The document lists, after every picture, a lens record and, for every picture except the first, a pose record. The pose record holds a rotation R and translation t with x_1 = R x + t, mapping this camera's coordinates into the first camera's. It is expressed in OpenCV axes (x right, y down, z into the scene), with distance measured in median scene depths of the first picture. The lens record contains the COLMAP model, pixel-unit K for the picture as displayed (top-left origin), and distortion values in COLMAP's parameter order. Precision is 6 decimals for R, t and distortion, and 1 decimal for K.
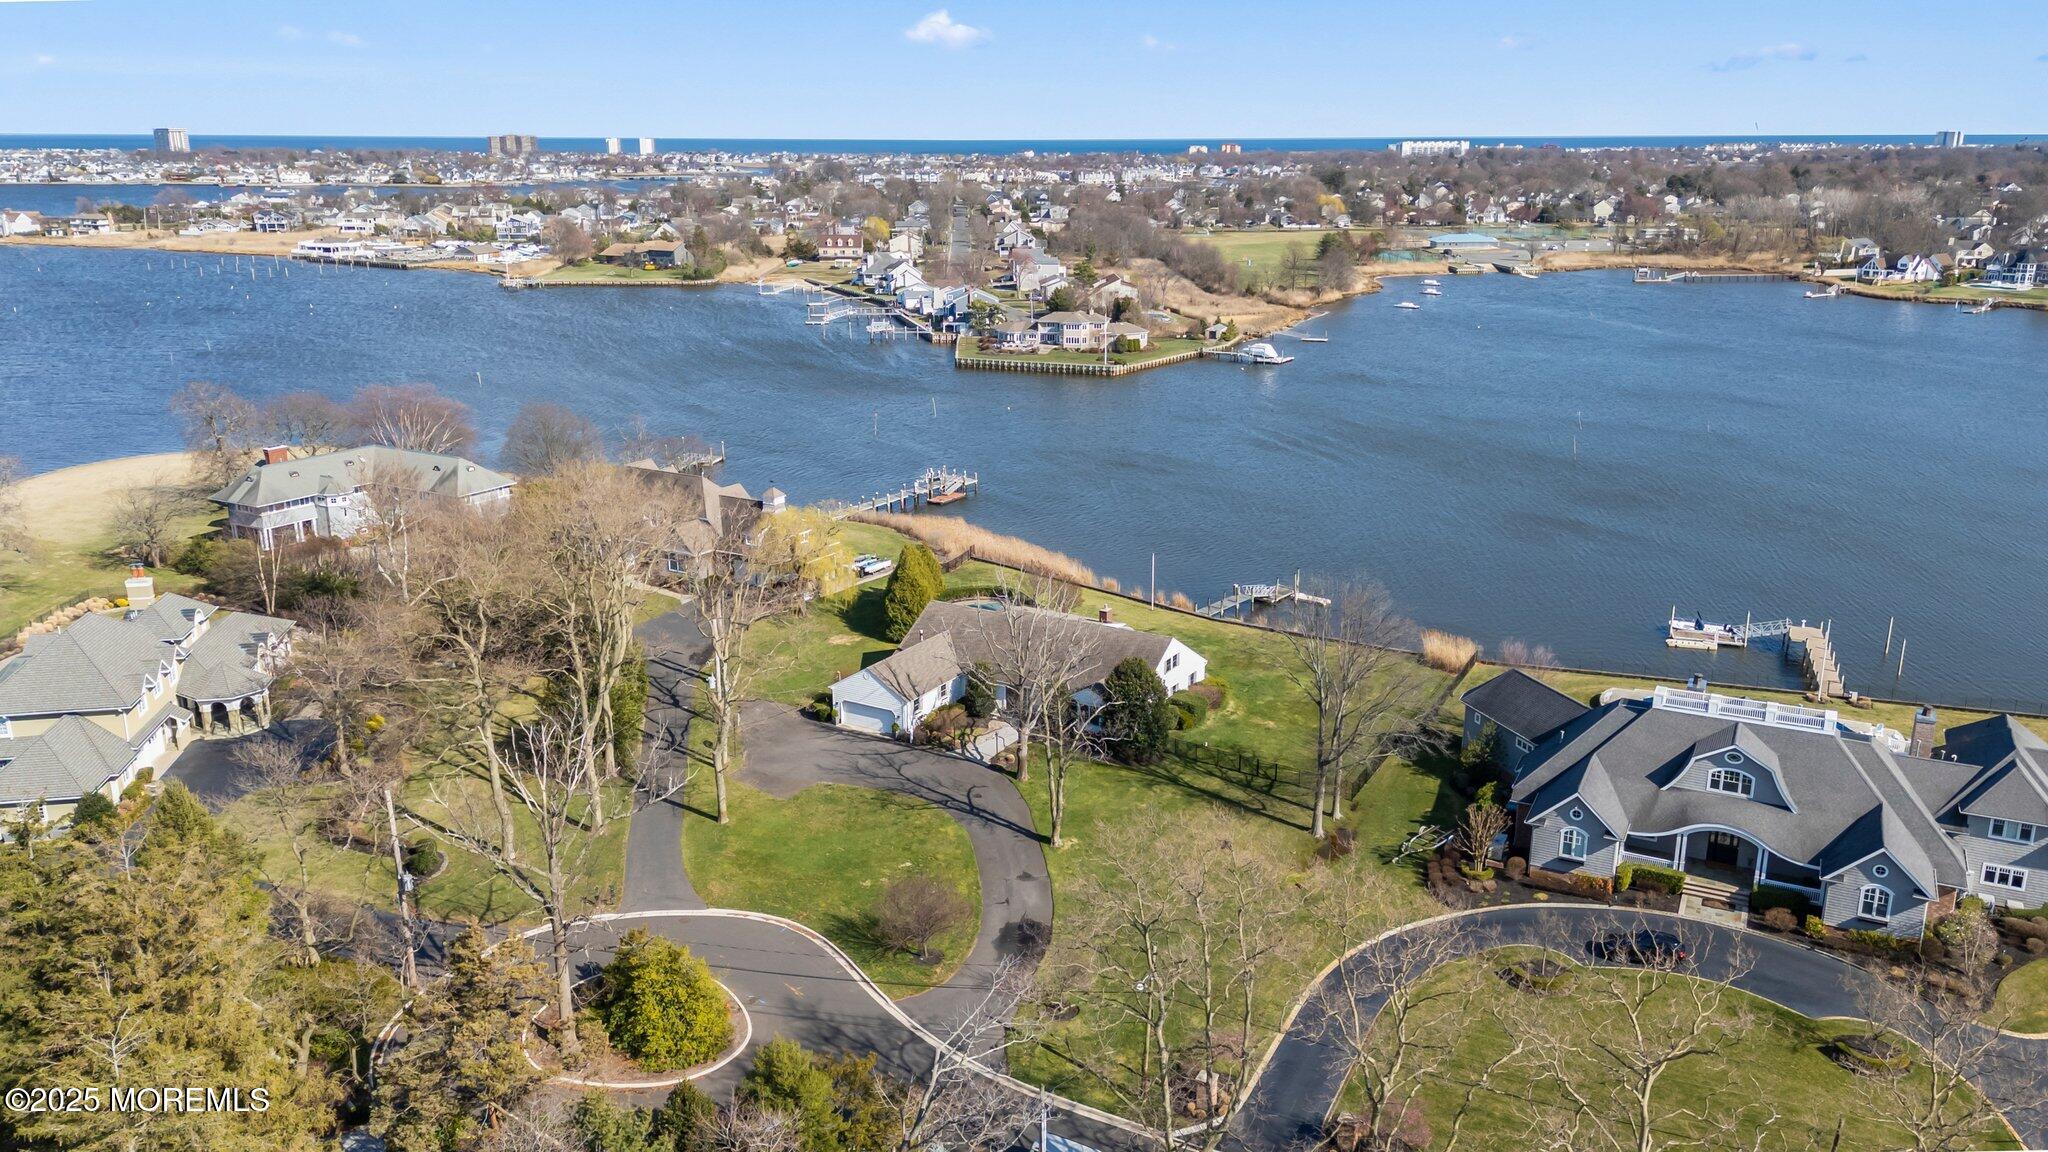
lens RADIAL K [[1495.4, 0, 1032.3], [0, 1495.4, 571.7], [0, 0, 1]] dist [0.070415, -0.060314]
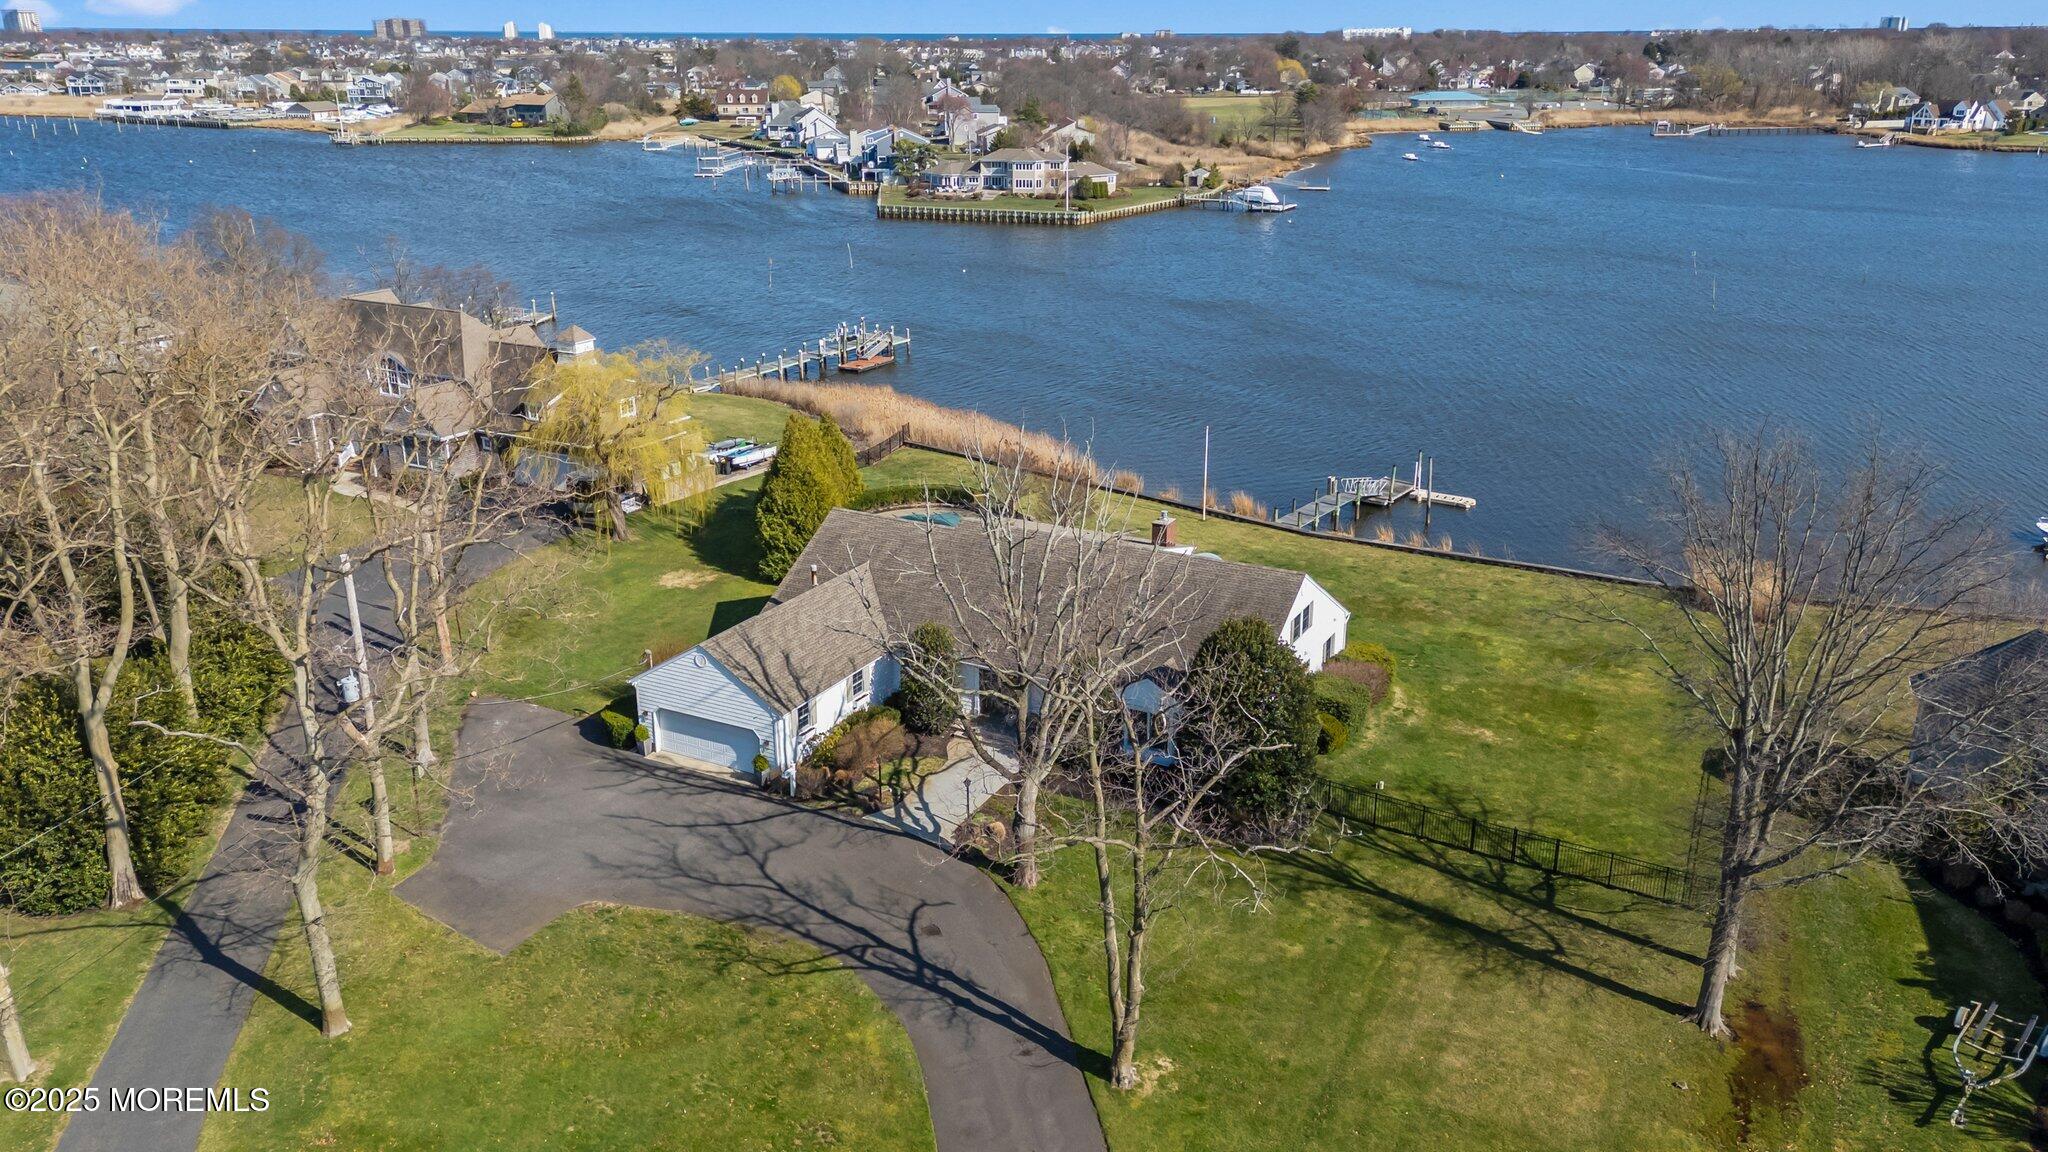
lens RADIAL K [[1495.4, 0, 1032.3], [0, 1495.4, 571.7], [0, 0, 1]] dist [0.070415, -0.060314]
pose [[0.998839, -0.015571, 0.045586, -0.008573], [0.012806, 0.998096, 0.060335, 0.004282], [-0.046438, -0.059682, 0.997137, 0.187483]]
